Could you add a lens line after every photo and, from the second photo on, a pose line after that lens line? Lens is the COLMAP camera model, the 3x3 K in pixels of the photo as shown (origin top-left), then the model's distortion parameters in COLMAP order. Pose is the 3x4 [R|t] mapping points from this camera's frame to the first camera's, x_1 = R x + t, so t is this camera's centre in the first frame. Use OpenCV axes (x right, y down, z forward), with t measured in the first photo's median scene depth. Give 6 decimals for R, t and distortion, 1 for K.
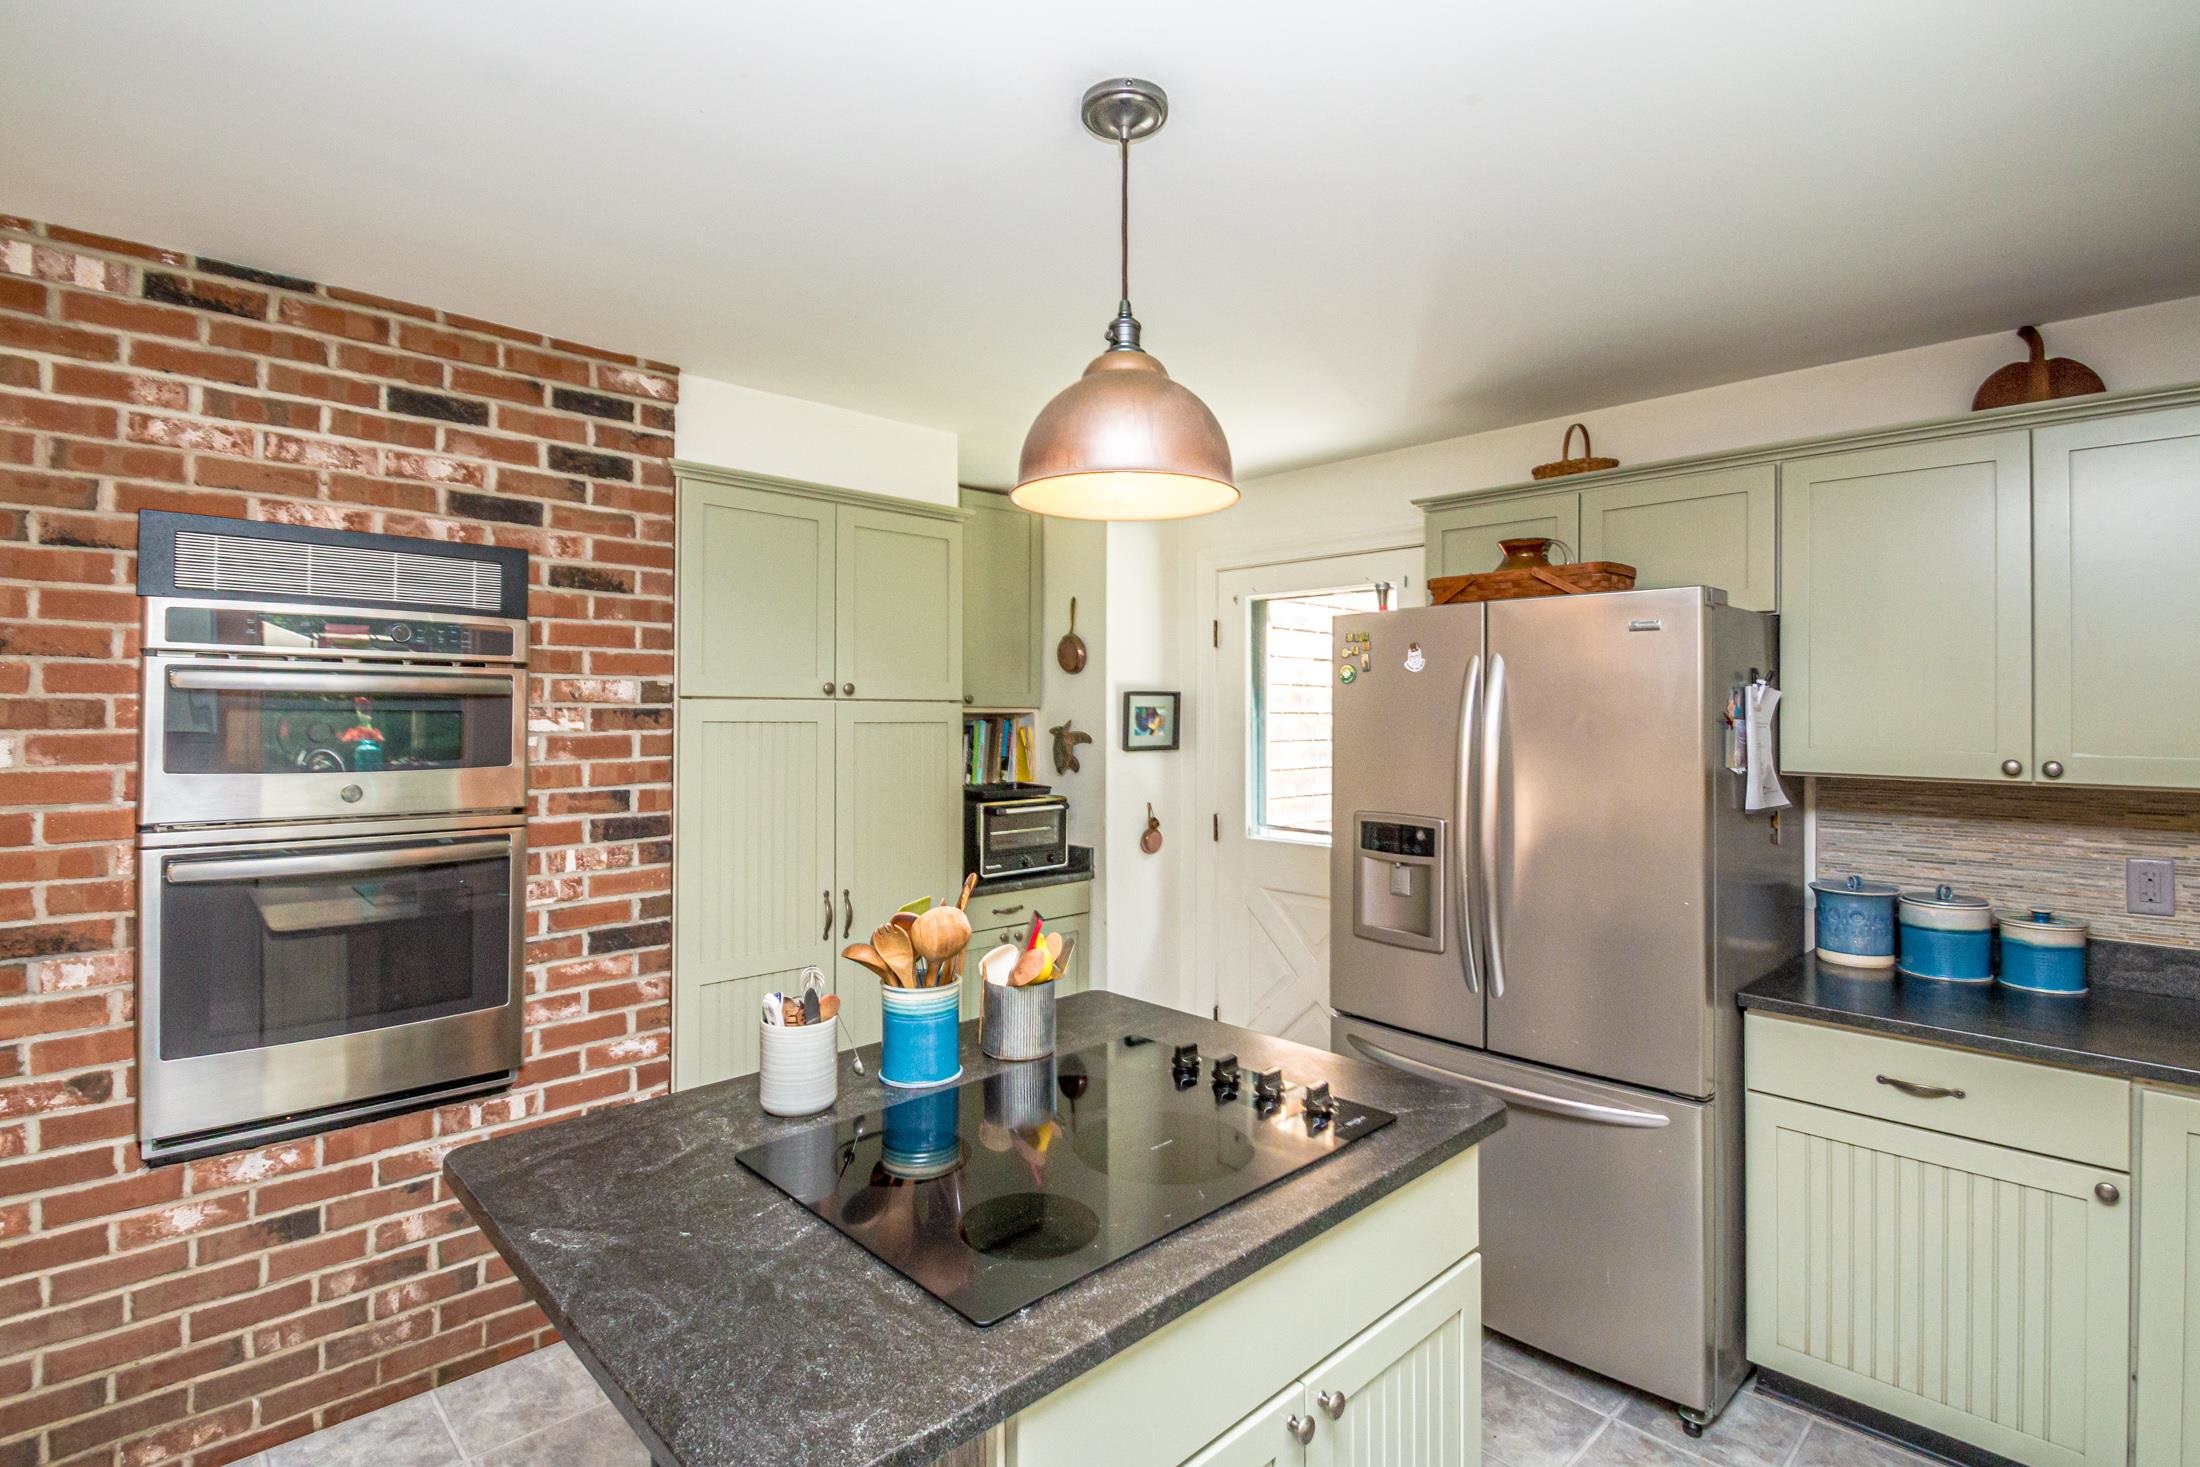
lens RADIAL K [[1059.8, 0, 1081.3], [0, 1059.8, 706.4], [0, 0, 1]] dist [0.009403, -0.011756]
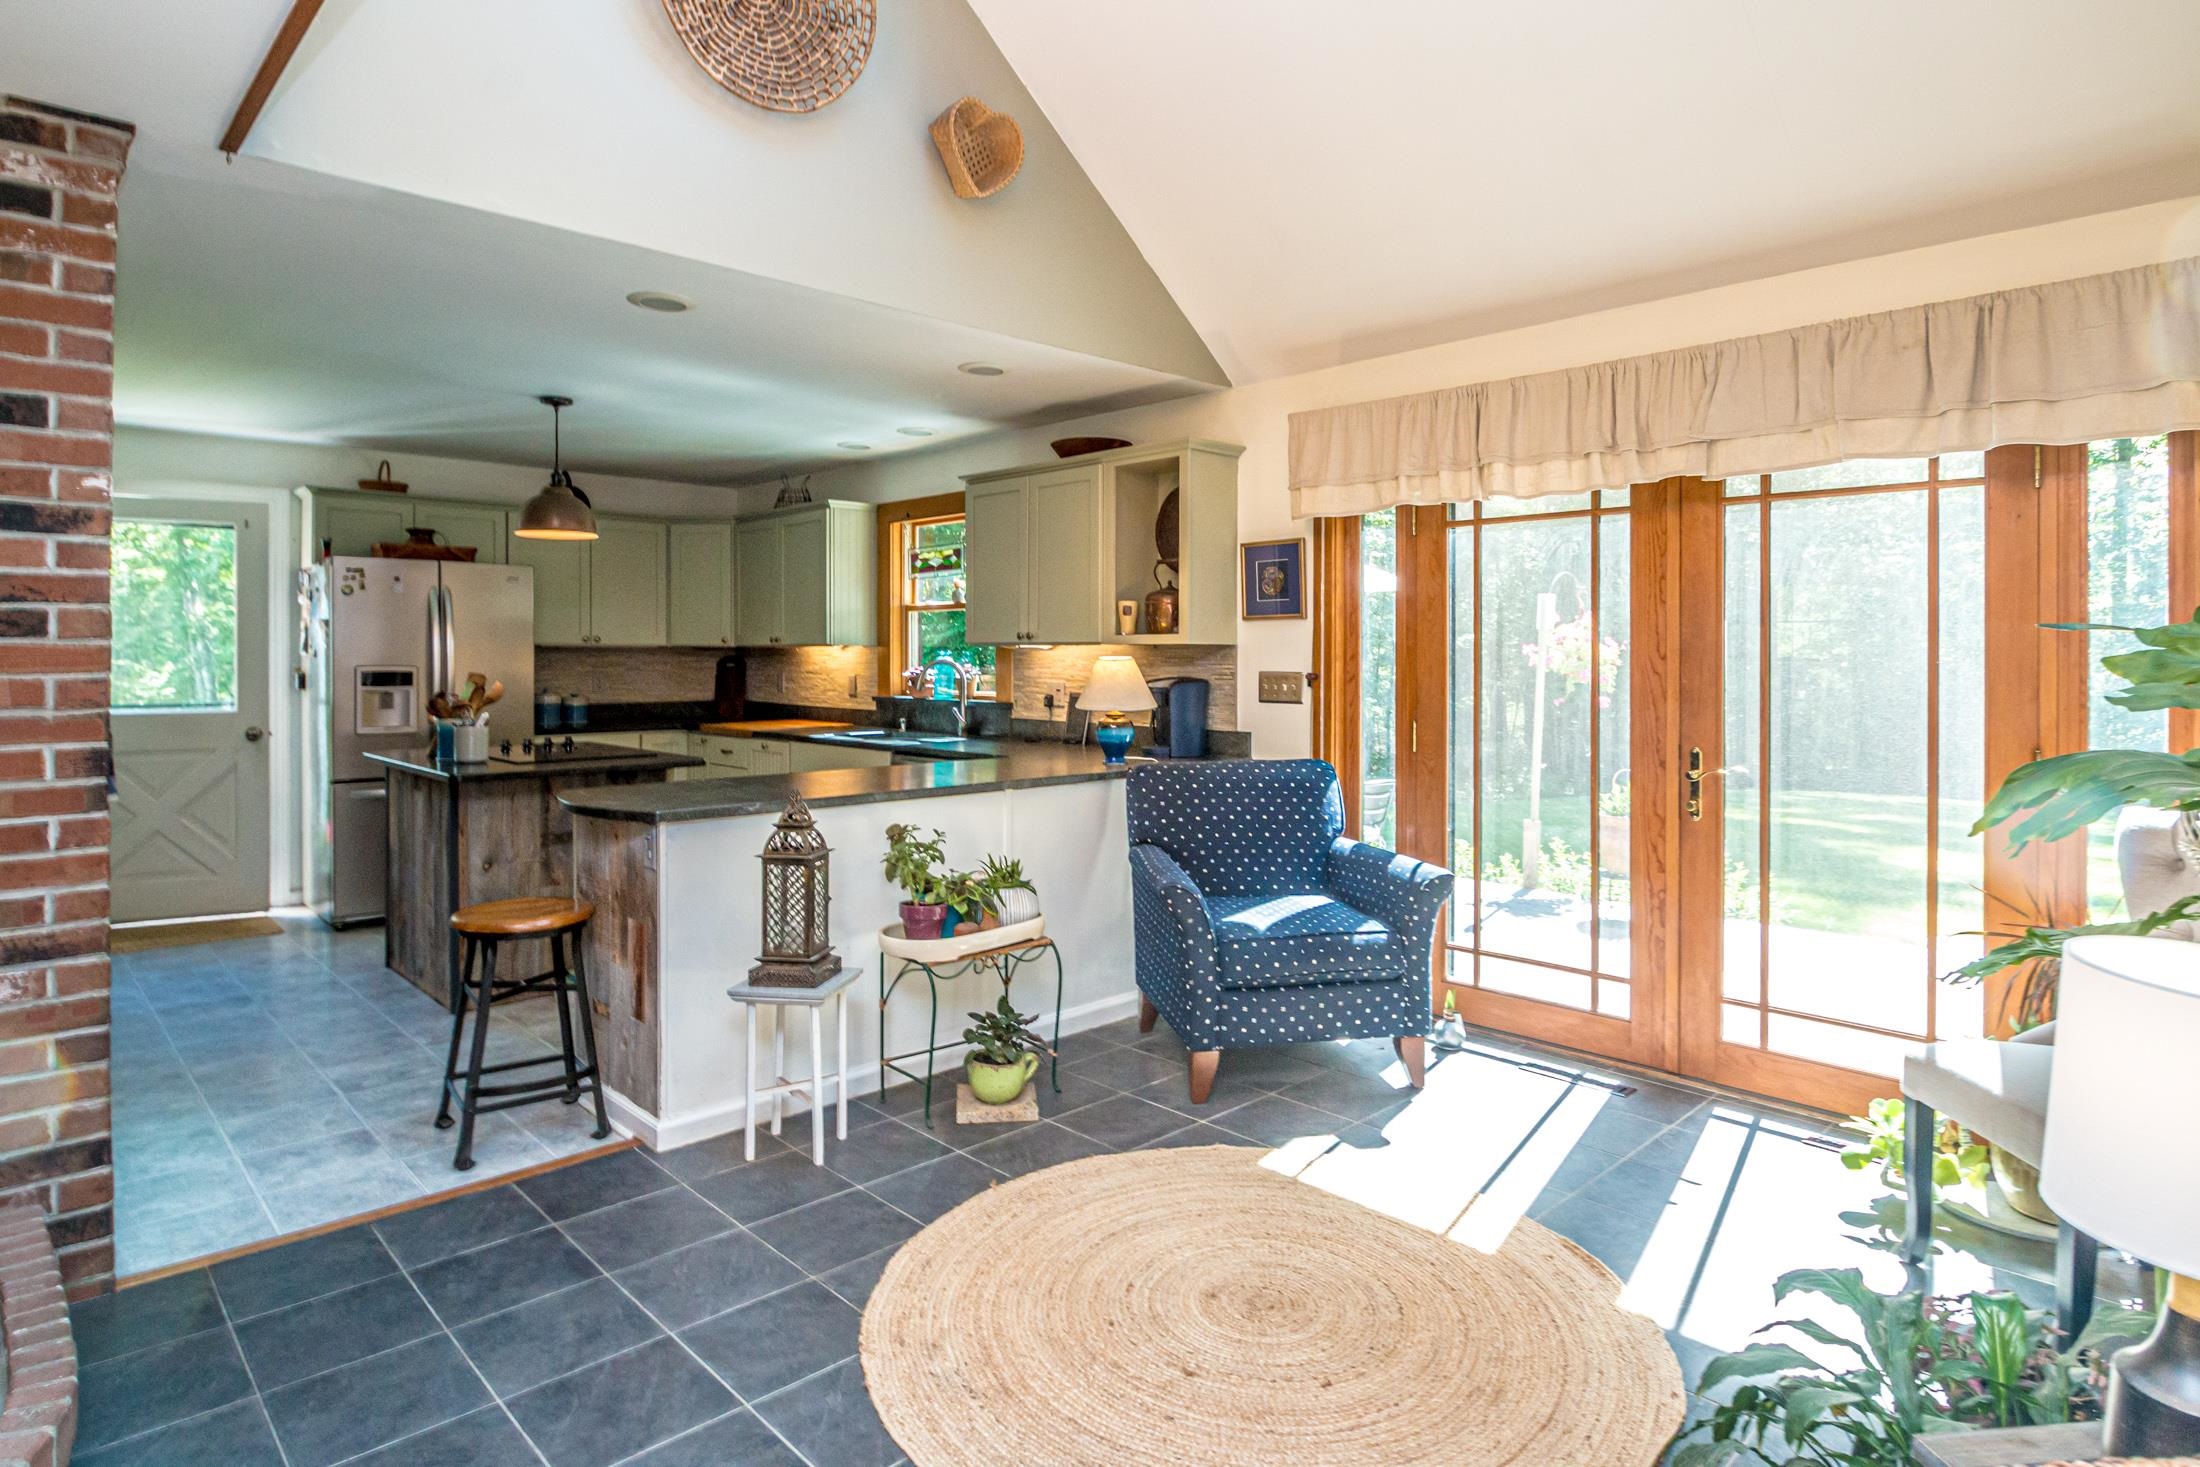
lens RADIAL K [[1214.5, 0, 1110.0], [0, 1214.5, 646.4], [0, 0, 1]] dist [-0.001646, -0.012328]
pose [[-0.016672, 0.005575, 0.999845, -1.994565], [-0.005736, 0.999967, -0.005671, 0.074501], [-0.999845, -0.005830, -0.016640, -0.276652]]
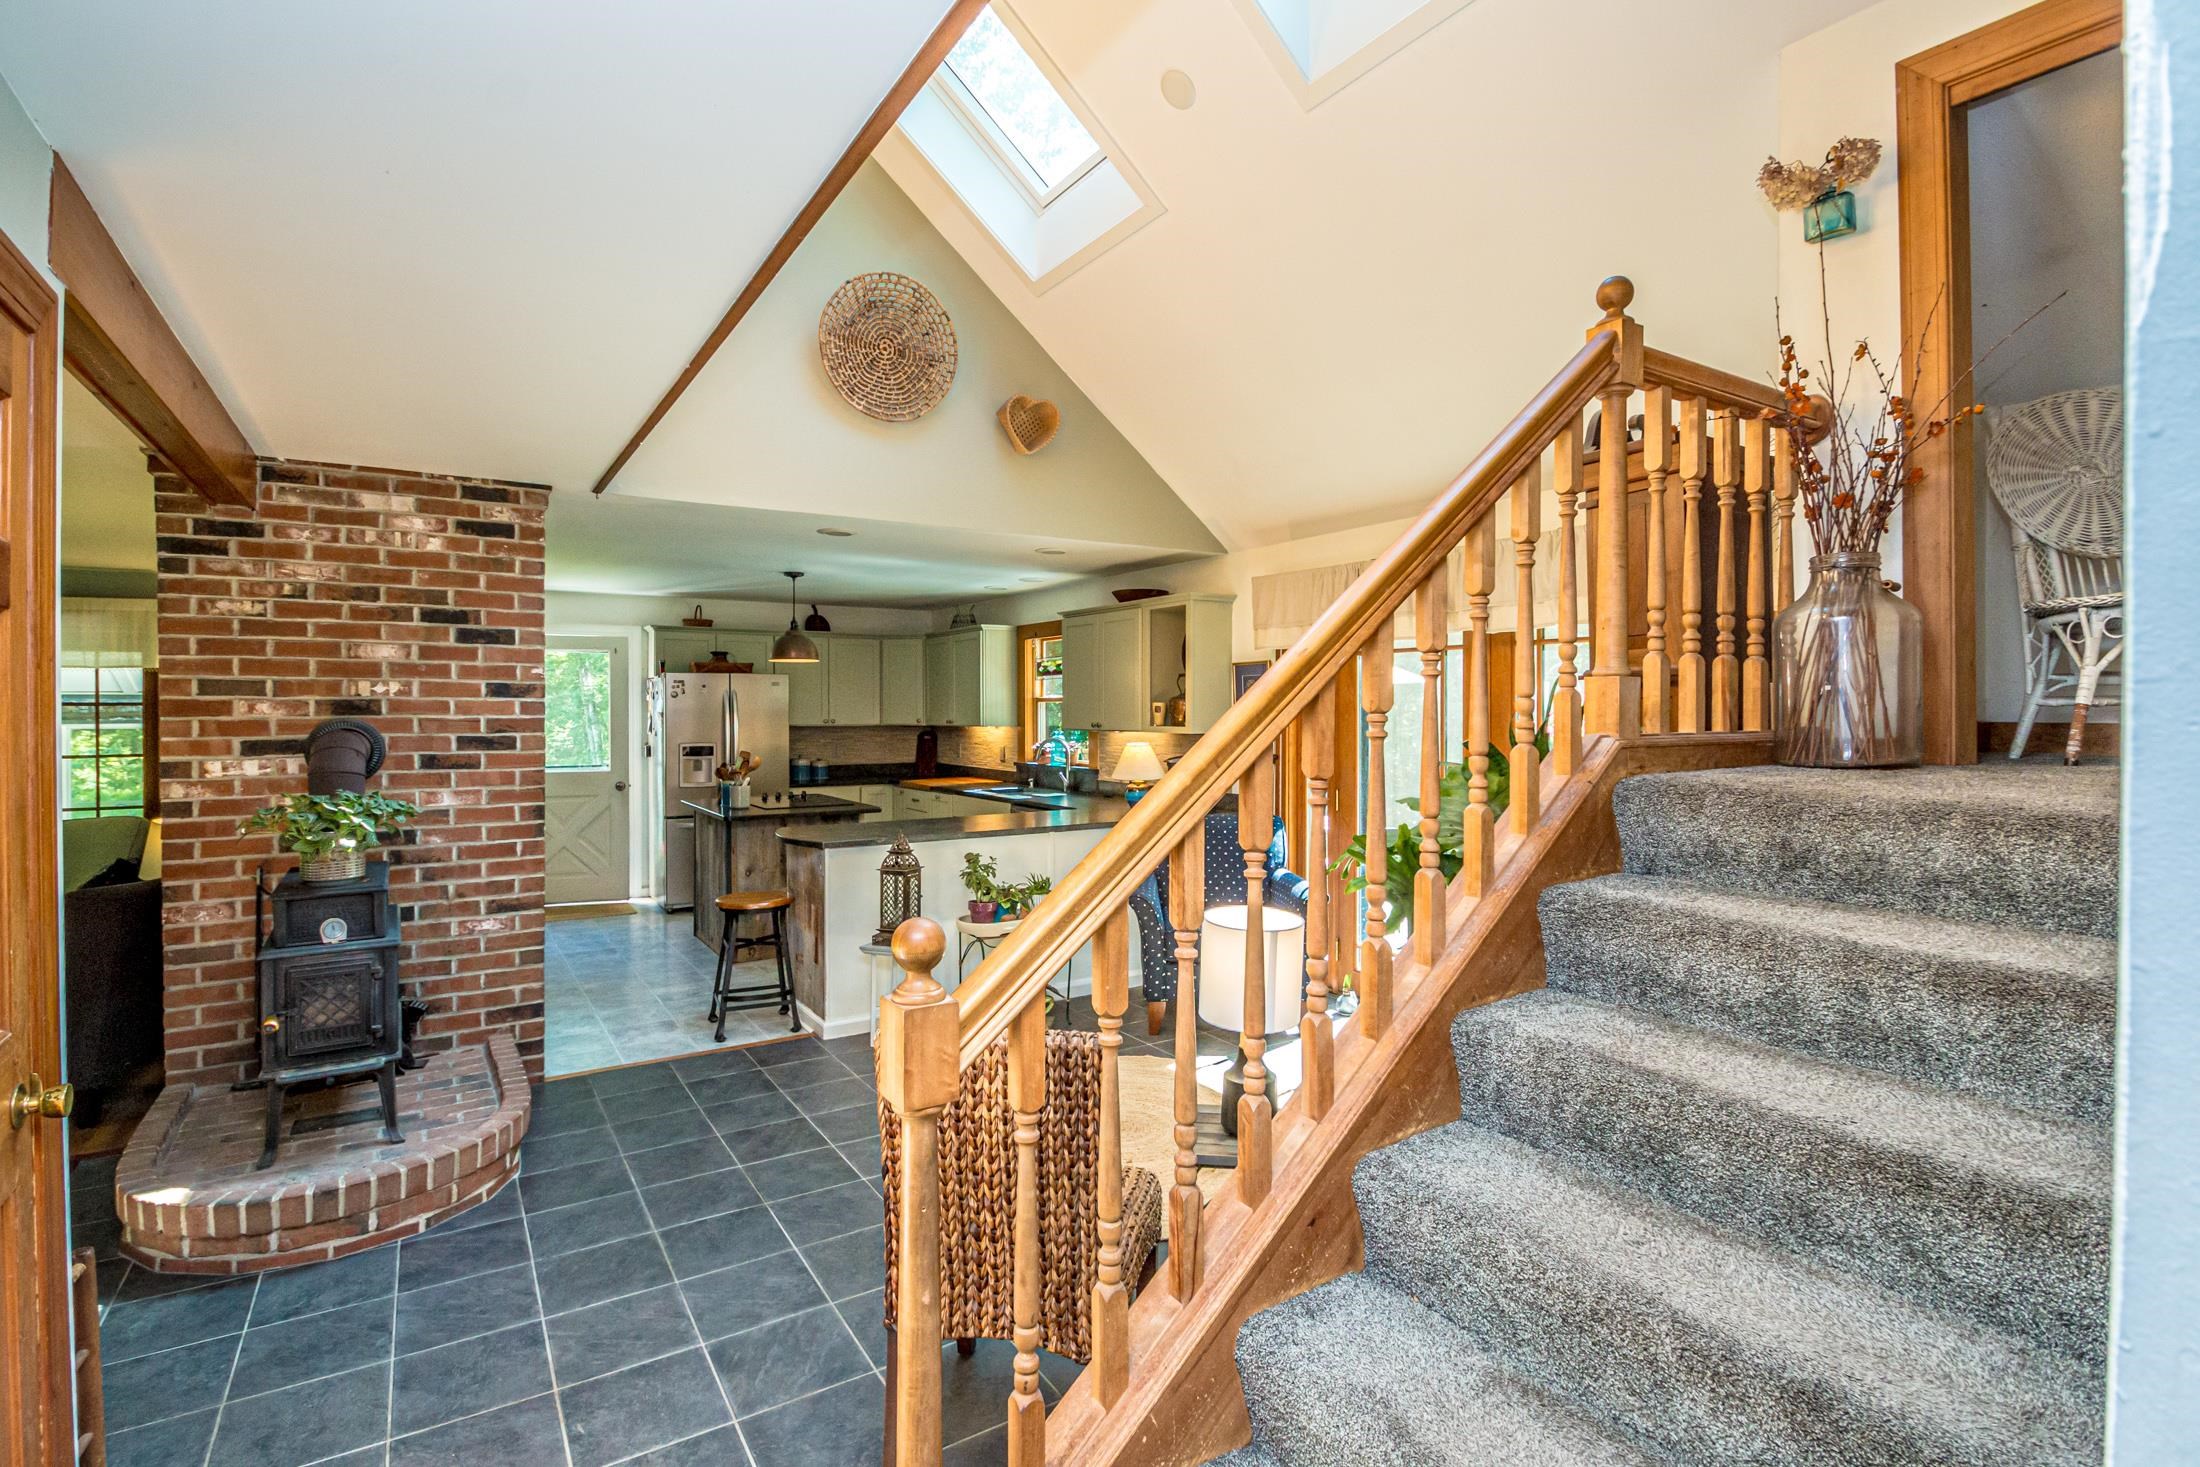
lens RADIAL K [[1059.8, 0, 1102.2], [0, 1059.8, 701.7], [0, 0, 1]] dist [0.009403, -0.011756]
pose [[0.180177, 0.004127, 0.983625, -2.502102], [-0.002047, 0.999991, -0.003821, -0.002835], [-0.983632, -0.001325, 0.180184, -0.658077]]
